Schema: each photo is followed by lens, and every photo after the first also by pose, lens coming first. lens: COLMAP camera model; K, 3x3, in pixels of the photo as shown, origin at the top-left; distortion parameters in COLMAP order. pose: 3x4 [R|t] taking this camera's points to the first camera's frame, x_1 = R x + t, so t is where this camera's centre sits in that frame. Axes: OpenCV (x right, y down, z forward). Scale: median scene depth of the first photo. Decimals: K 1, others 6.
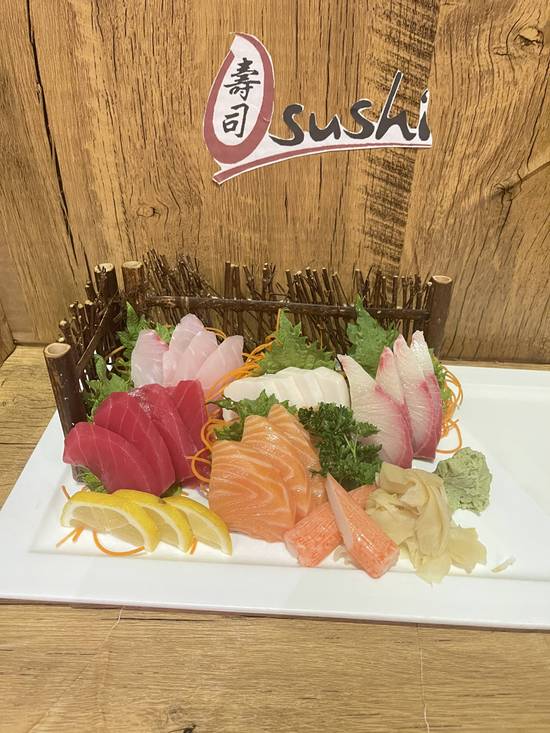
lens RADIAL K [[571.7, 0, 274.6], [0, 571.7, 371.2], [0, 0, 1]] dist [0.036356, -0.071152]
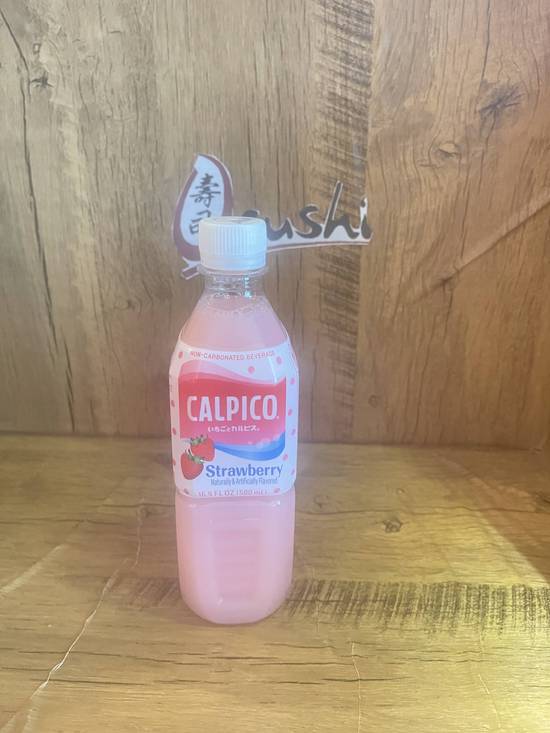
lens RADIAL K [[571.7, 0, 281.4], [0, 571.7, 369.9], [0, 0, 1]] dist [0.036356, -0.071152]
pose [[0.999732, -0.010328, -0.020716, 0.112949], [0.004974, 0.969890, -0.243493, 0.124211], [0.022607, 0.243325, 0.969681, -0.037687]]
